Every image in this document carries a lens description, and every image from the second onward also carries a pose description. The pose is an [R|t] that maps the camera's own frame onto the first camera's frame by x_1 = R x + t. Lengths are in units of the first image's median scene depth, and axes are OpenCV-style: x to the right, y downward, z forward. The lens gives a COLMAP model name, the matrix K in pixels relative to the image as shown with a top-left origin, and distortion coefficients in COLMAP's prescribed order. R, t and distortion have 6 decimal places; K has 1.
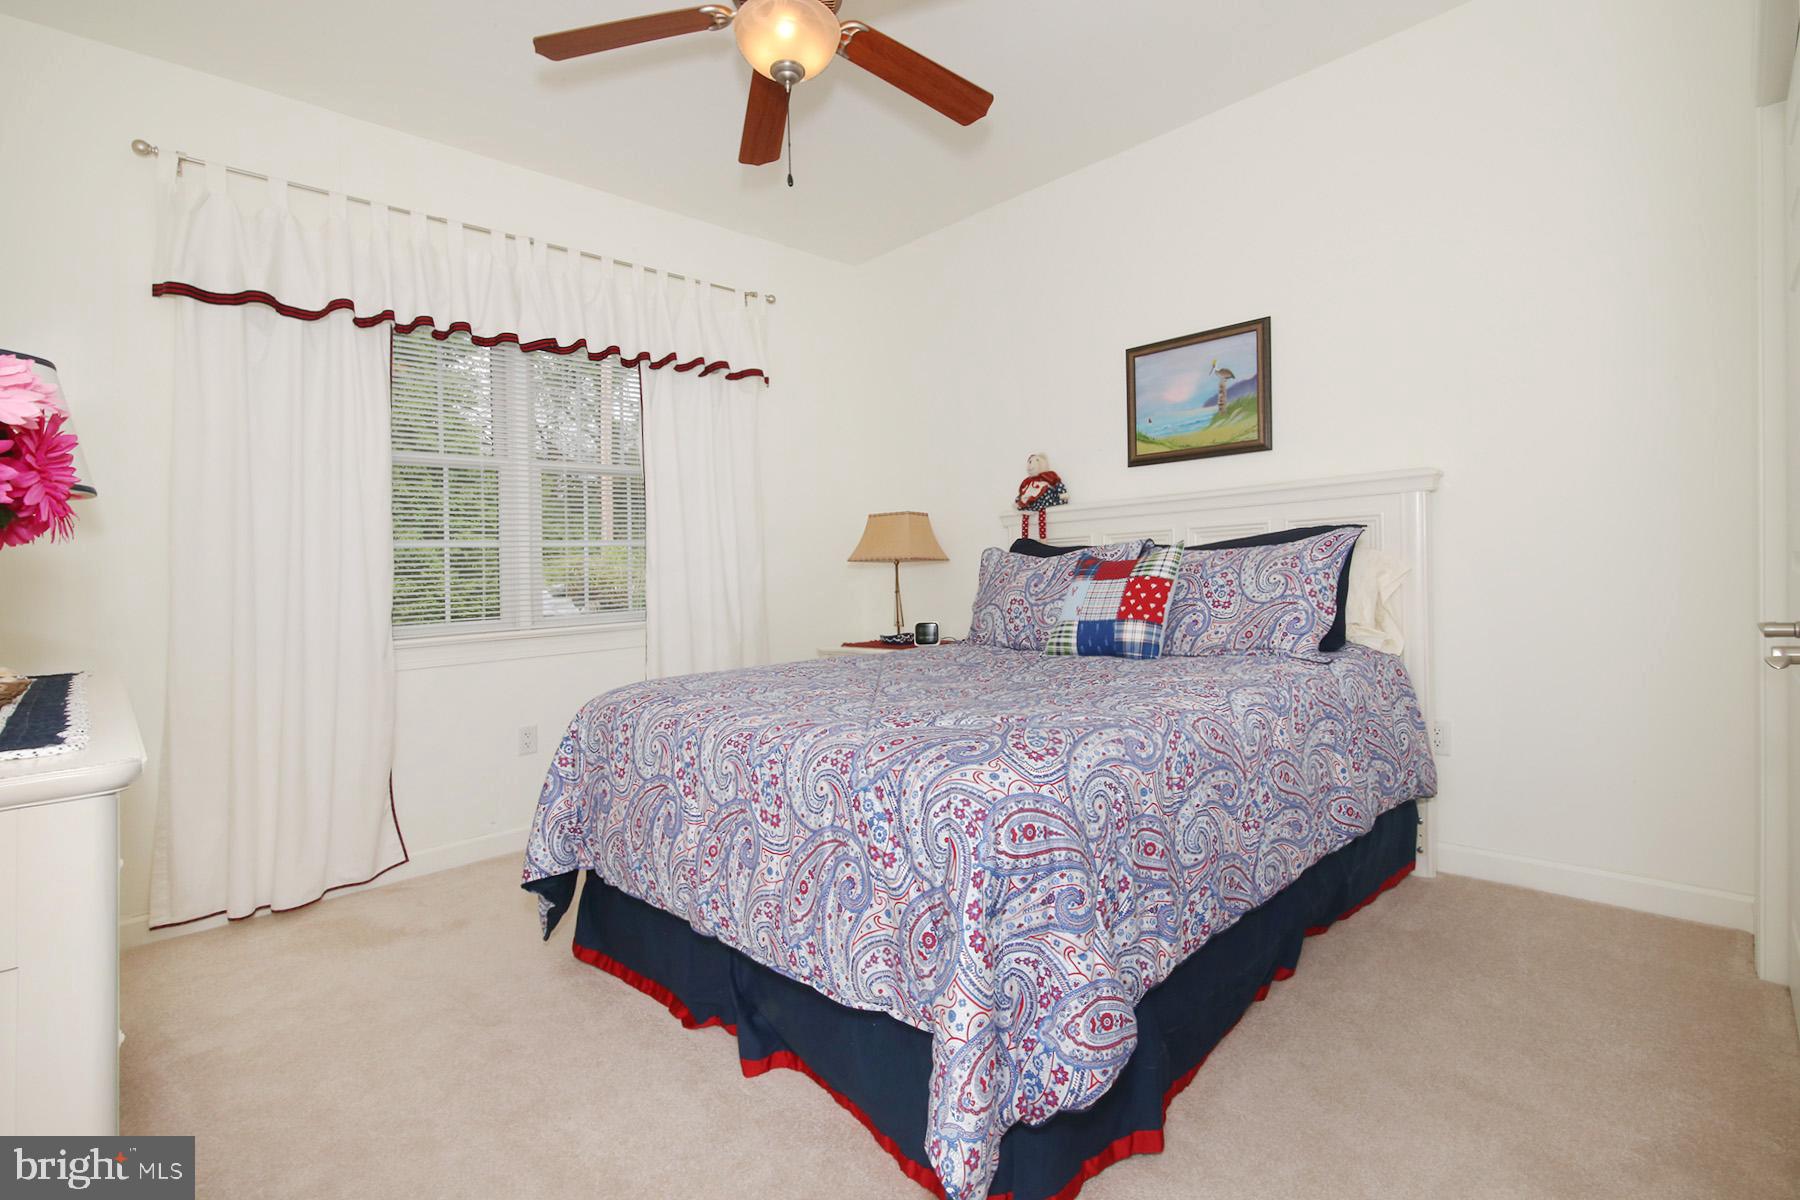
lens RADIAL K [[837.5, 0, 907.1], [0, 837.5, 598.9], [0, 0, 1]] dist [-0.018522, -0.000876]
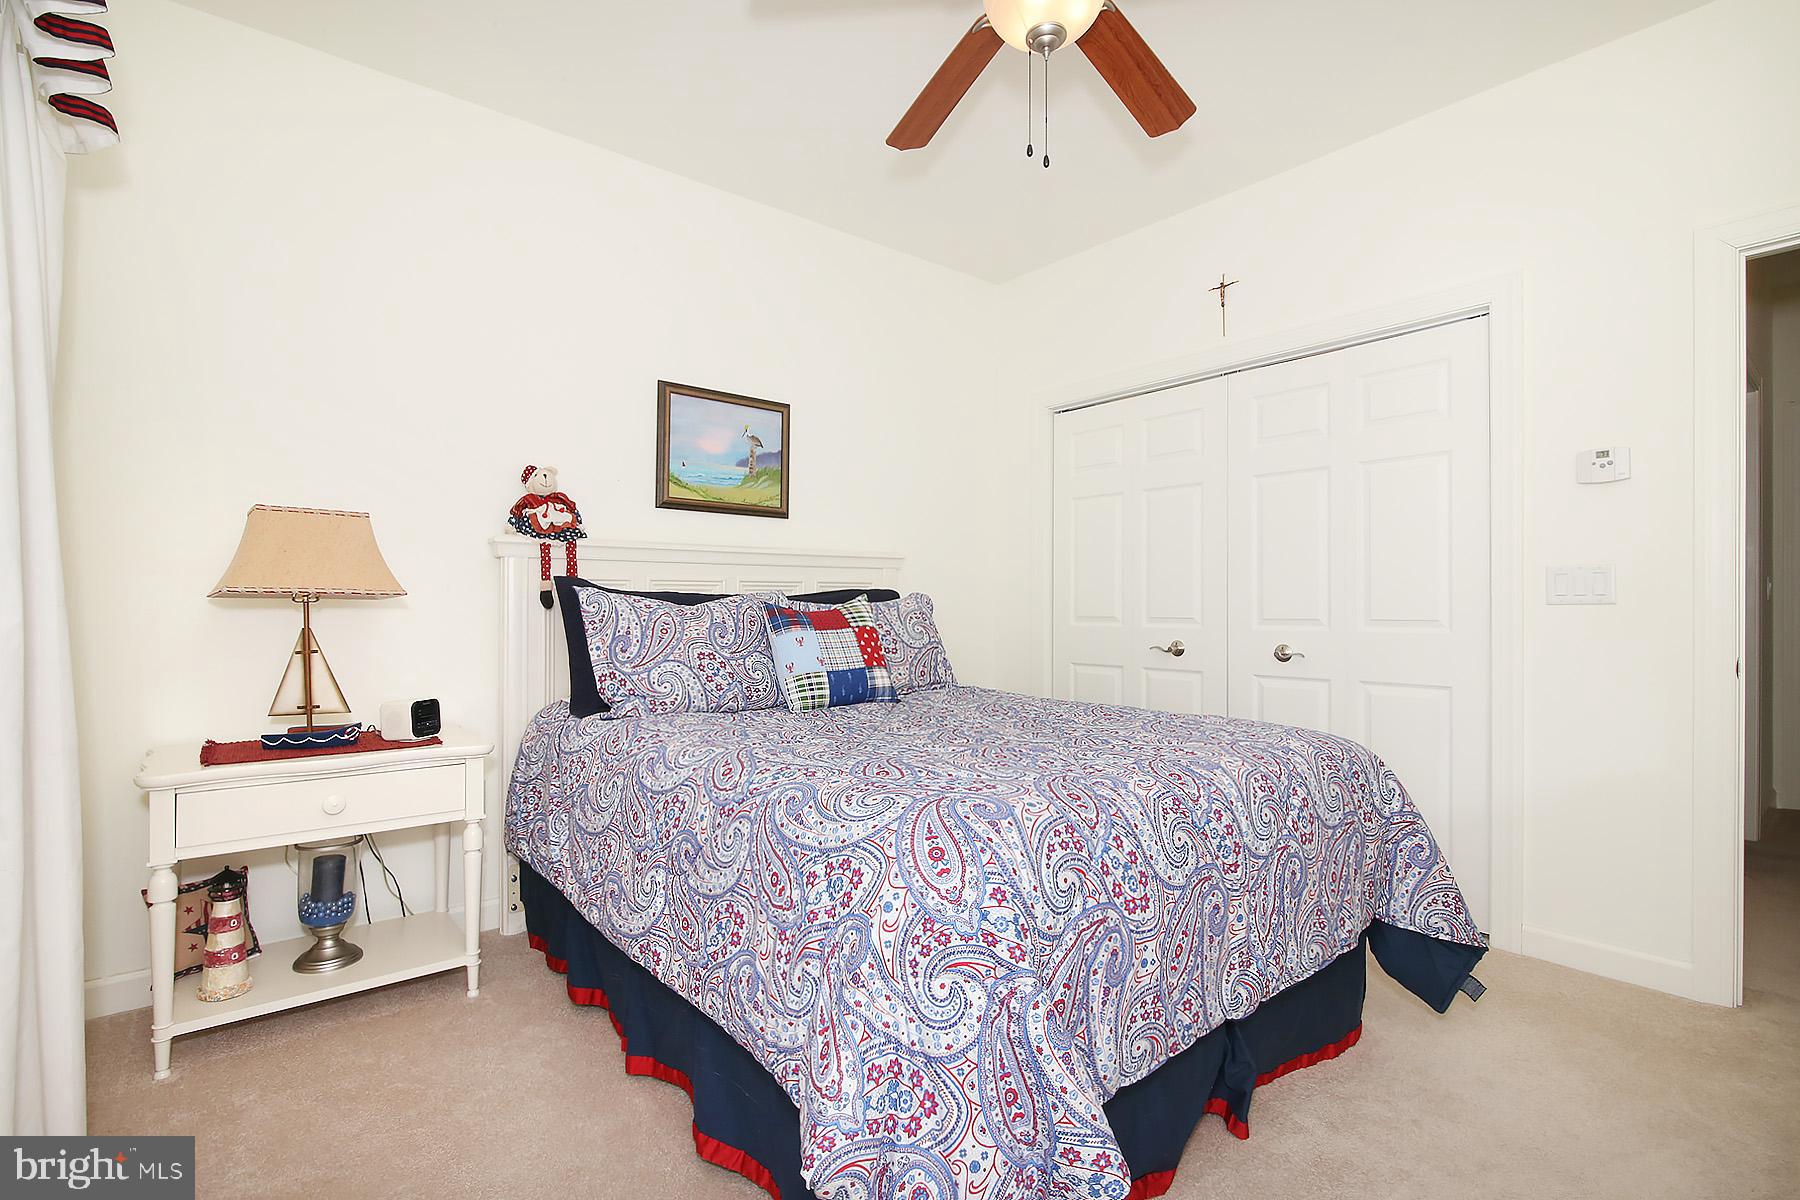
lens RADIAL K [[798.3, 0, 898.1], [0, 798.3, 619.7], [0, 0, 1]] dist [0.038965, -0.000048]
pose [[0.131991, 0.017455, 0.991097, -0.641008], [0.025924, 0.999442, -0.021054, -0.011454], [-0.990912, 0.028472, 0.131465, 0.707806]]
